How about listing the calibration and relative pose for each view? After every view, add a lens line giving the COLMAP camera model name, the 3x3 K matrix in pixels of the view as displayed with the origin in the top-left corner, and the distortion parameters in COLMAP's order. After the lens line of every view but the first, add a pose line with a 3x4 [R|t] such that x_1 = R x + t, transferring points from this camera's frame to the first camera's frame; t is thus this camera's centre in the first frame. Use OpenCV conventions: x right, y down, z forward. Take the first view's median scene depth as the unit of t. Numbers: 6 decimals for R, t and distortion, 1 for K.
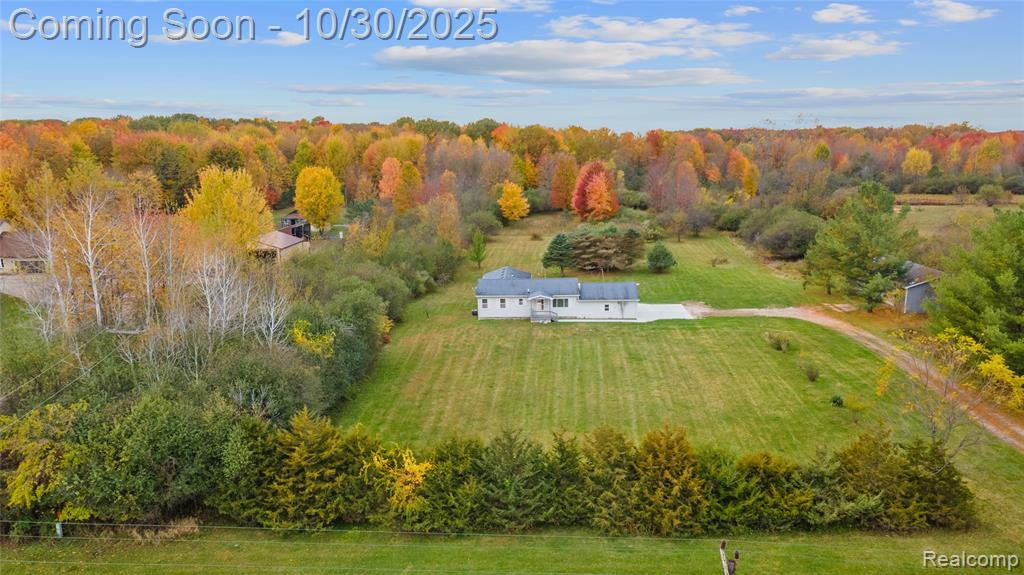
lens RADIAL K [[741.2, 0, 517.0], [0, 741.2, 286.9], [0, 0, 1]] dist [0.050572, 0.000684]
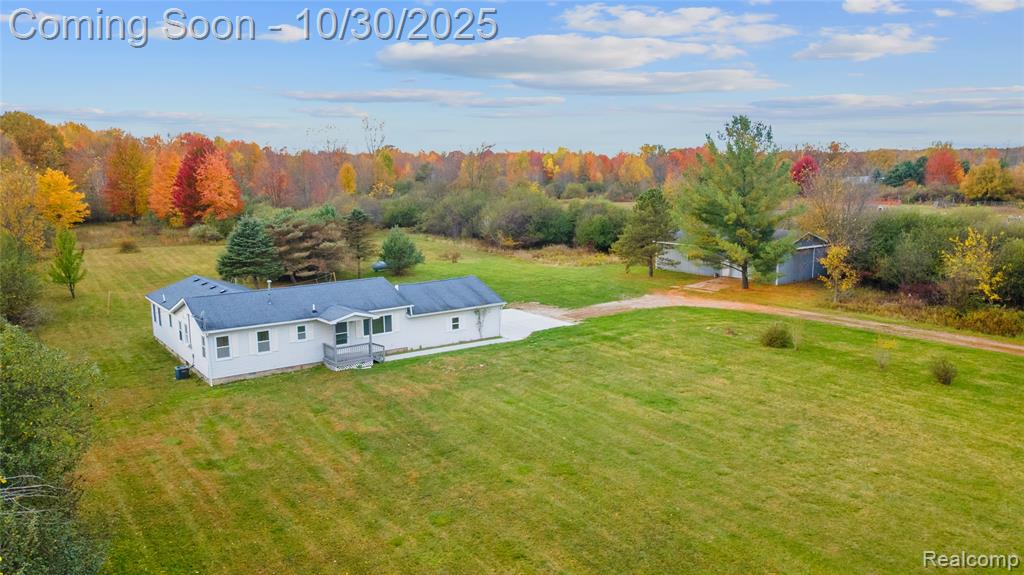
lens RADIAL K [[745.1, 0, 515.9], [0, 745.1, 287.3], [0, 0, 1]] dist [0.037277, -0.000544]
pose [[0.789969, -0.089045, 0.606646, -0.137799], [0.115220, 0.993331, -0.004235, 0.007030], [-0.602224, 0.073243, 0.794960, 0.419501]]
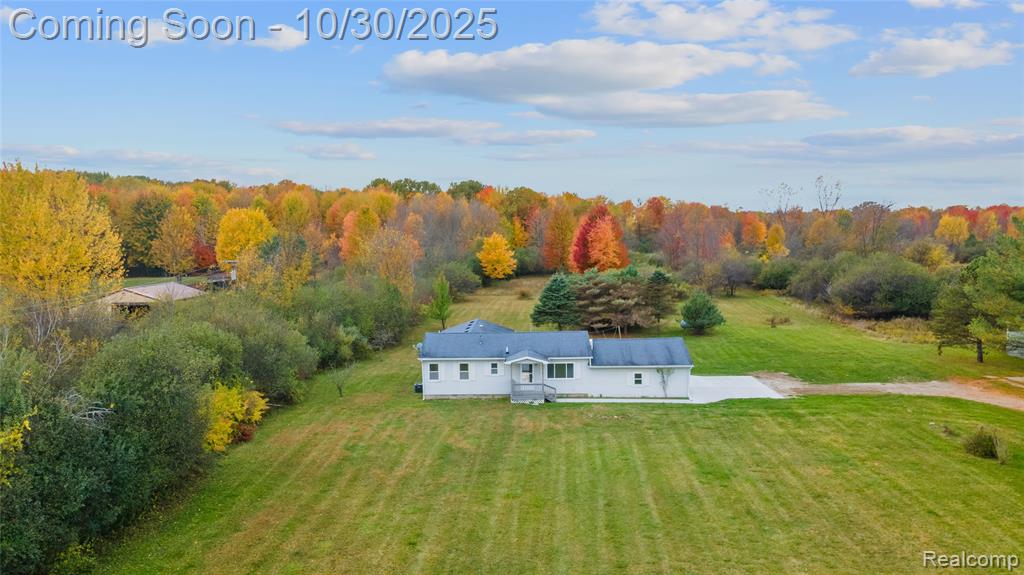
lens RADIAL K [[741.2, 0, 517.0], [0, 741.2, 286.9], [0, 0, 1]] dist [0.050572, 0.000684]
pose [[0.999942, 0.002637, 0.010475, 0.013467], [-0.001386, 0.993049, -0.117697, 0.019623], [-0.010712, 0.117675, 0.992994, 0.313338]]
